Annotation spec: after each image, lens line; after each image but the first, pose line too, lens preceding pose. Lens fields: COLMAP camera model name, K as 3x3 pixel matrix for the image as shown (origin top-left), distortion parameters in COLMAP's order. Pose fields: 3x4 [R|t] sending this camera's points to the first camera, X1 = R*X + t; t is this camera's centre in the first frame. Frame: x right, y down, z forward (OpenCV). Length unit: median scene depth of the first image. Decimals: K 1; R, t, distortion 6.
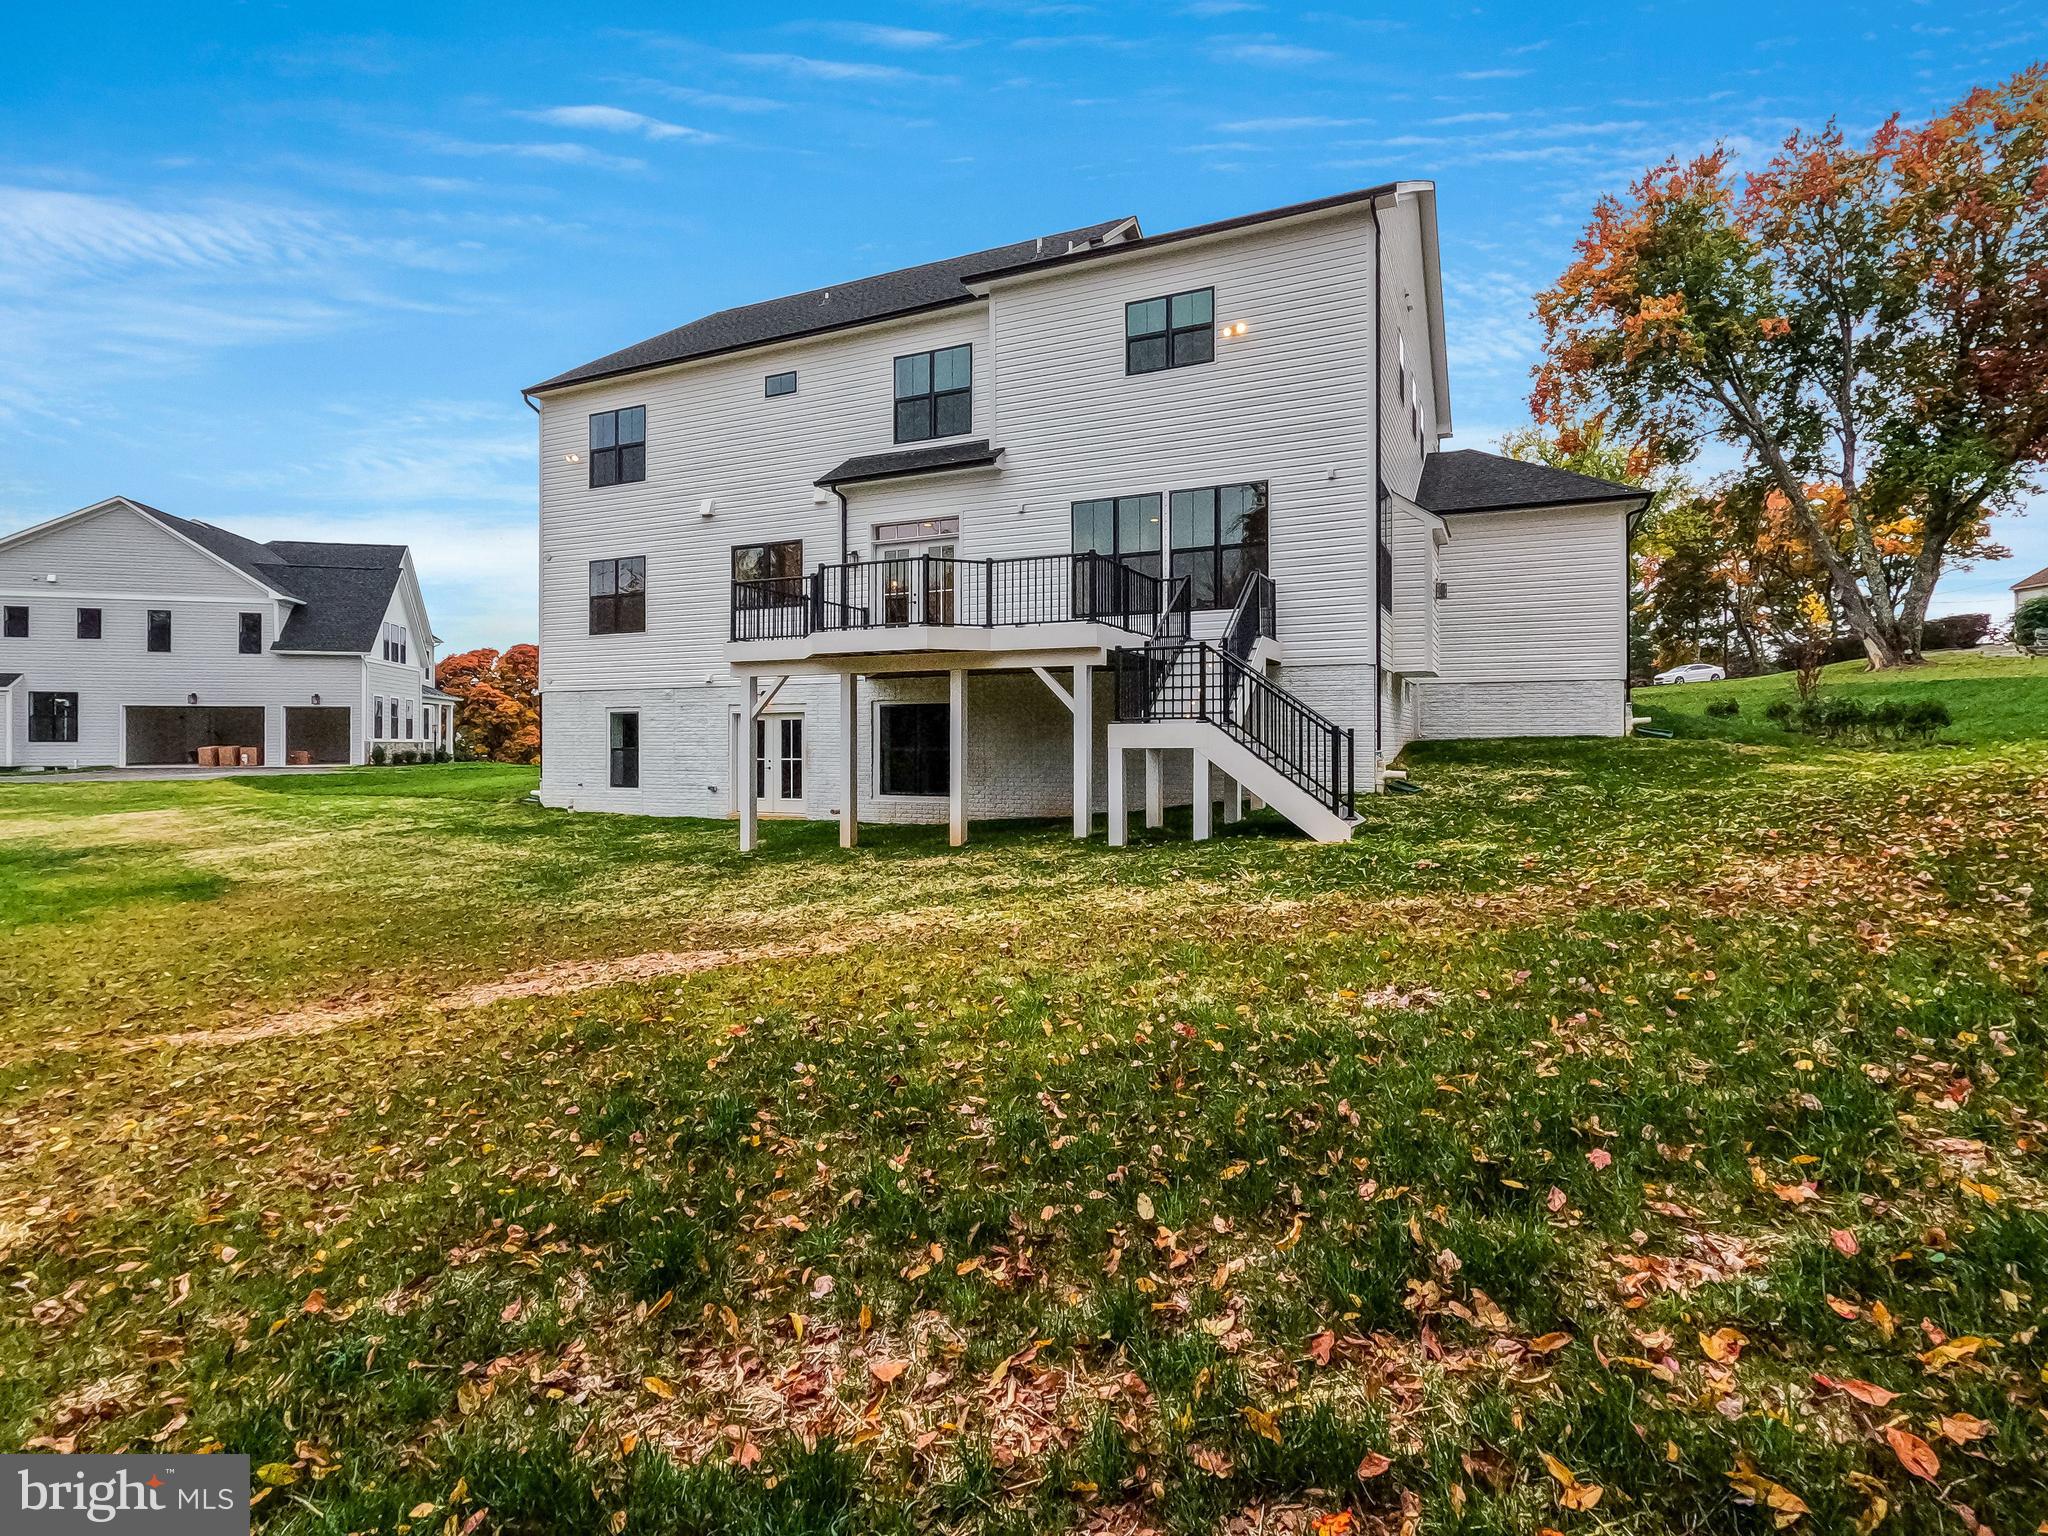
lens RADIAL K [[994.7, 0, 1024.0], [0, 994.7, 768.0], [0, 0, 1]] dist [-0.020105, 0.000693]
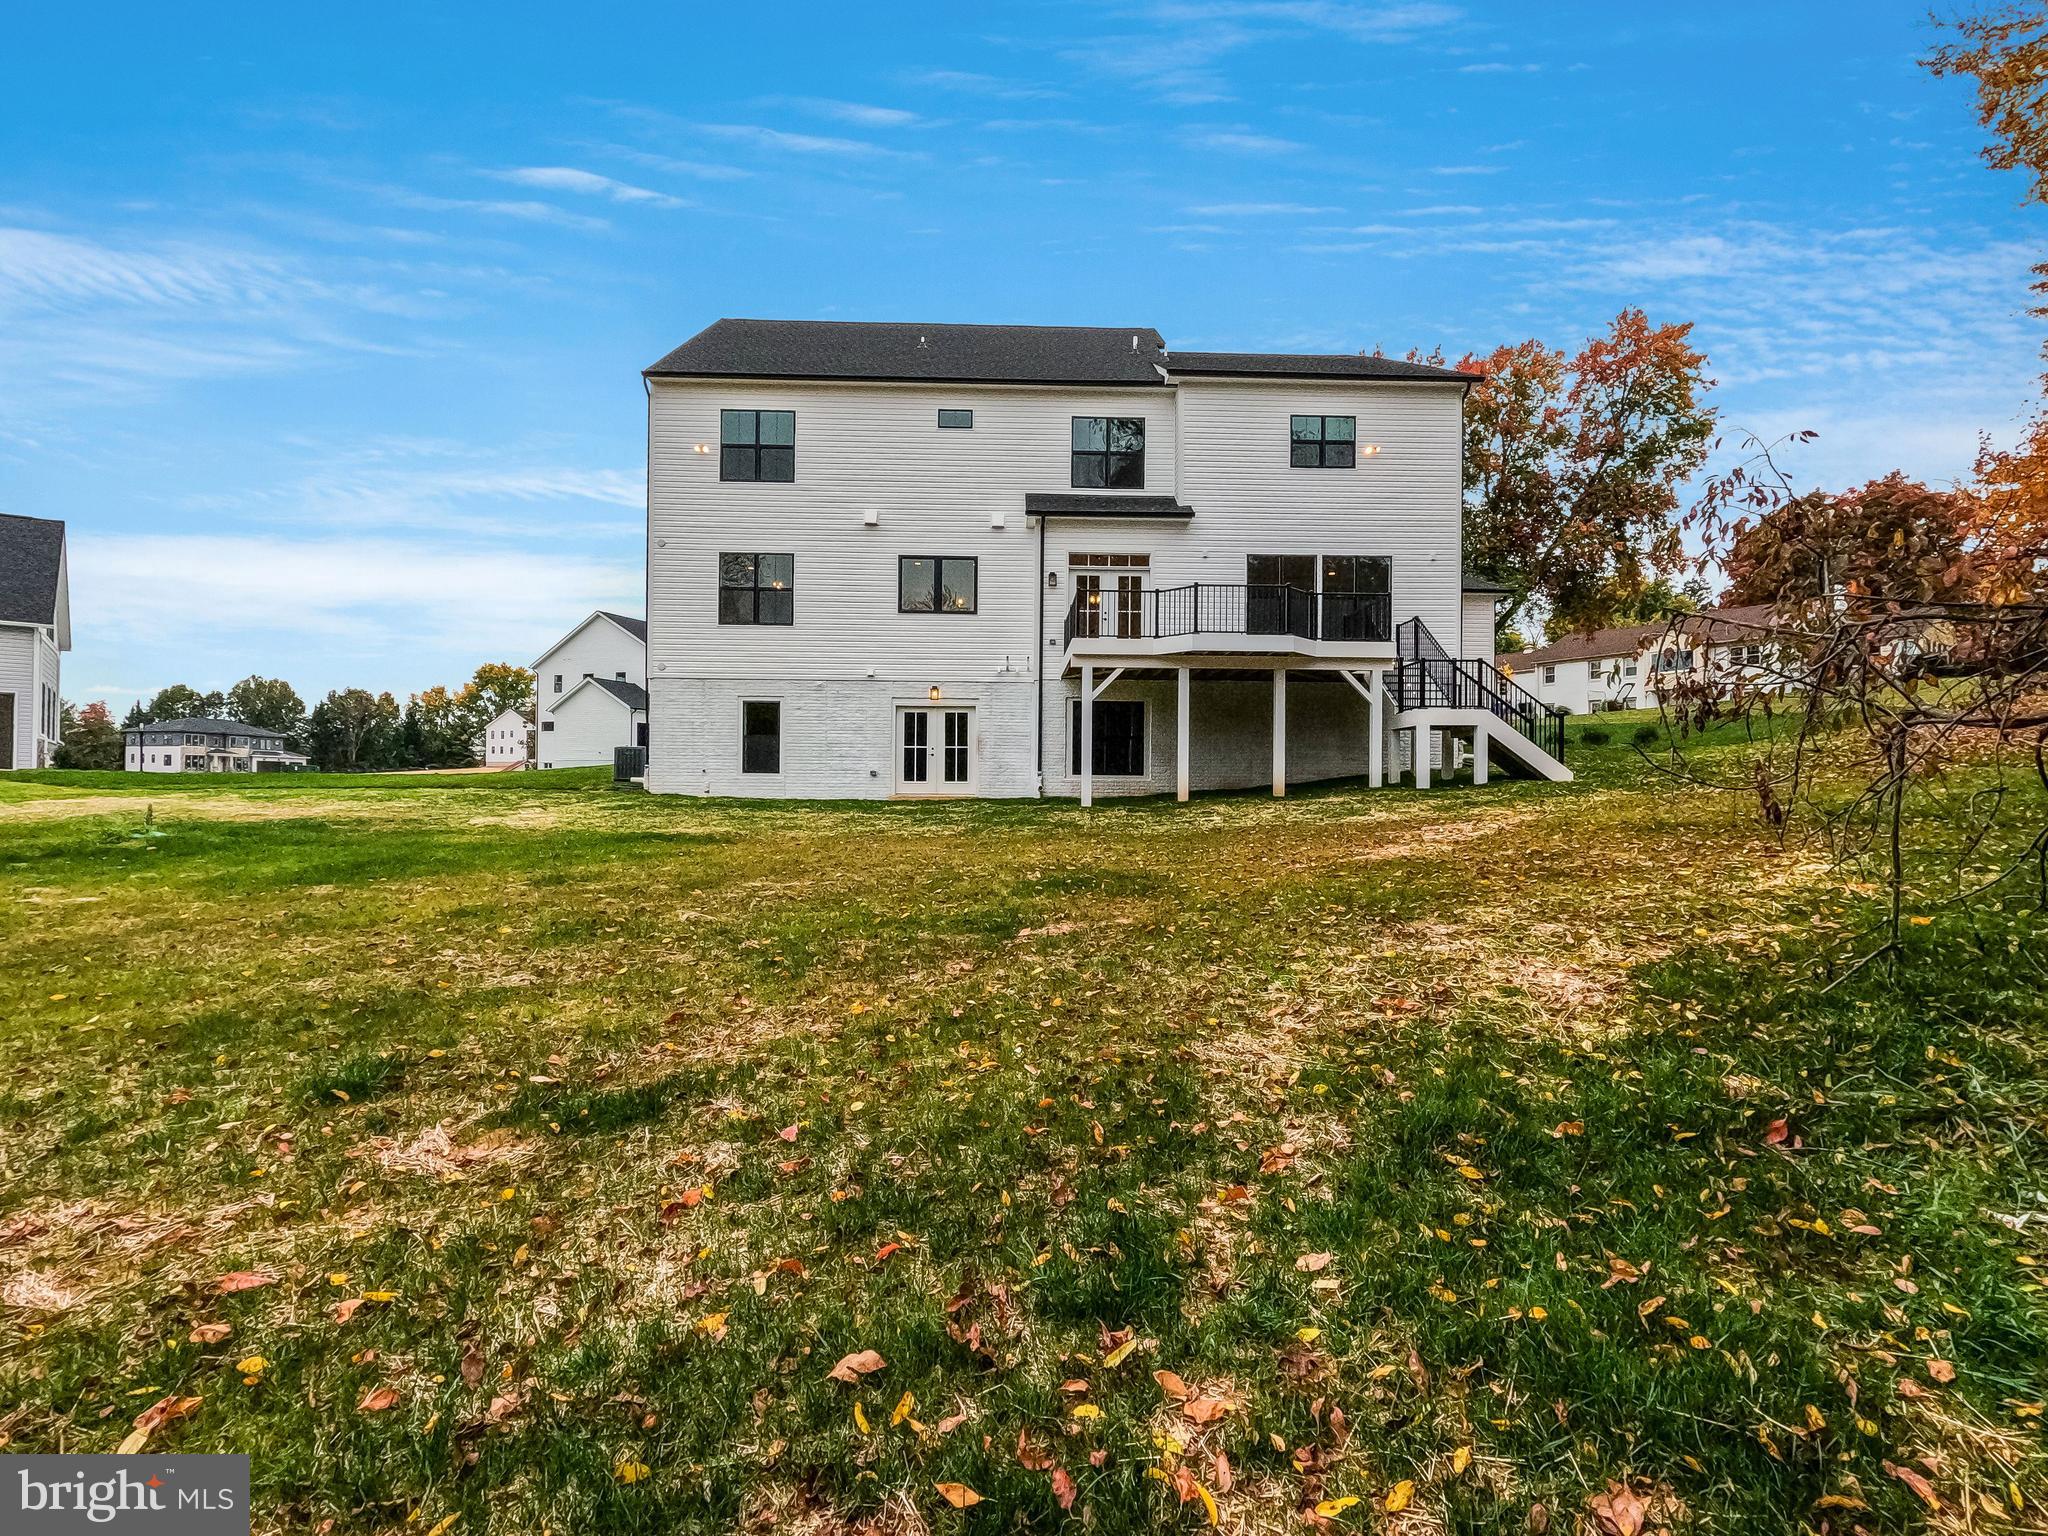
lens RADIAL K [[993.8, 0, 1024.0], [0, 993.8, 768.0], [0, 0, 1]] dist [0.004768, 0.000435]
pose [[0.898905, 0.014177, 0.437915, -0.707983], [0.003848, 0.999182, -0.040247, 0.065325], [-0.438127, 0.037864, 0.898115, -0.053826]]
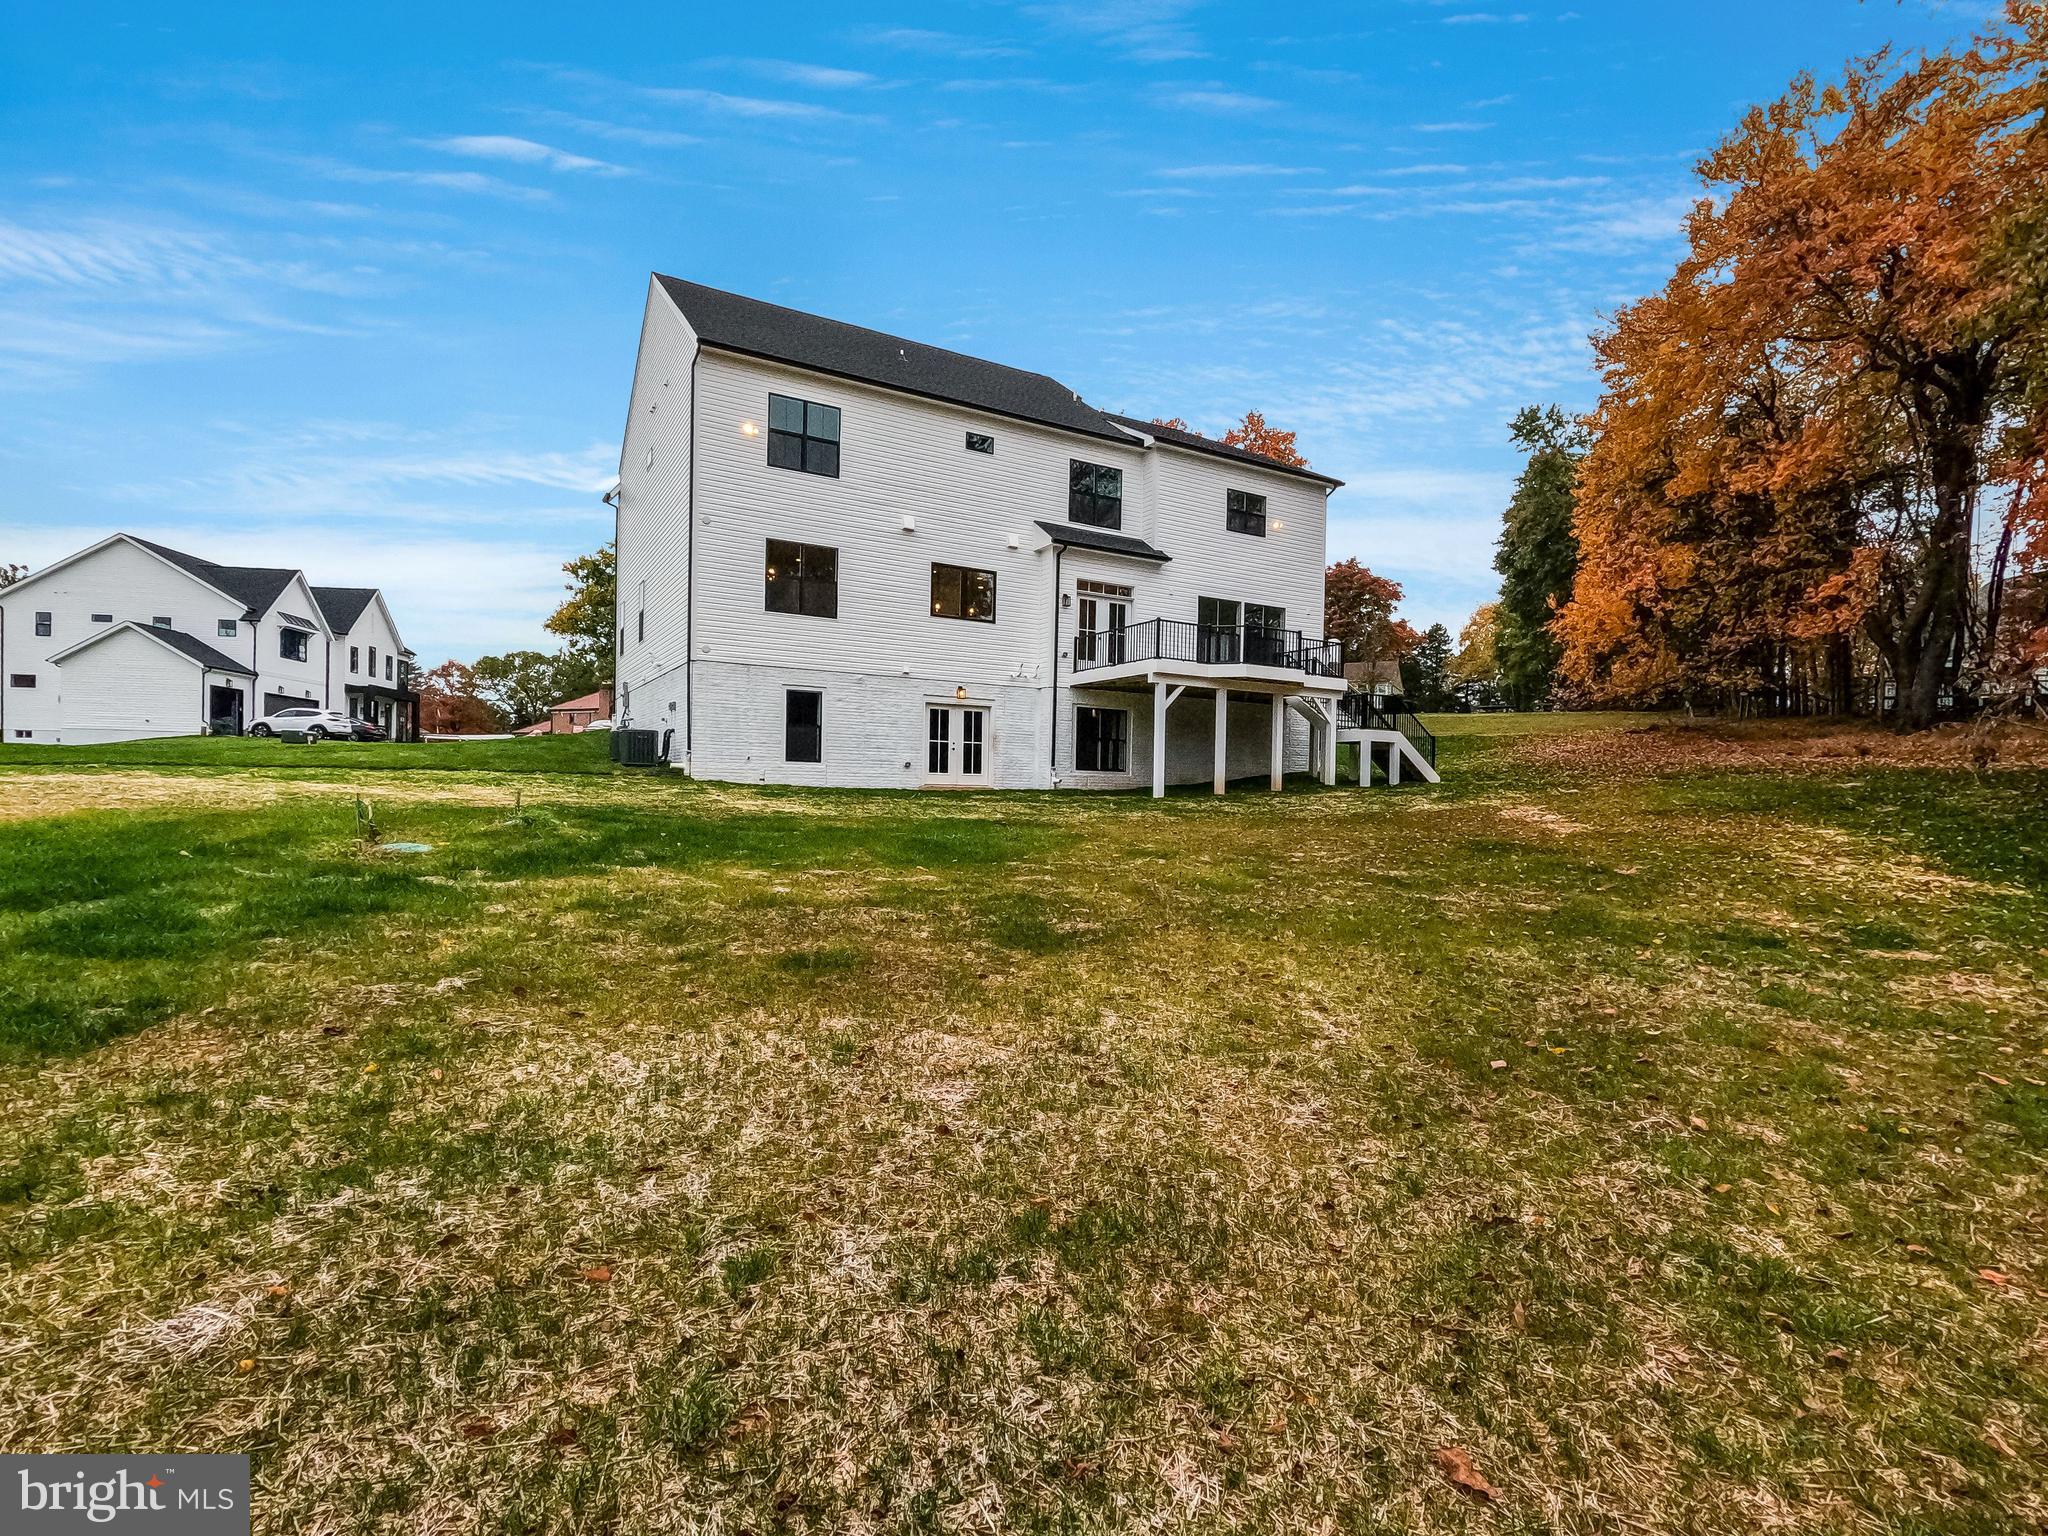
lens RADIAL K [[993.8, 0, 1024.0], [0, 993.8, 768.0], [0, 0, 1]] dist [0.004768, 0.000435]
pose [[0.580863, 0.025982, 0.813586, -1.295959], [-0.002511, 0.999543, -0.030128, 0.064859], [-0.813997, 0.015458, 0.580663, 0.241619]]
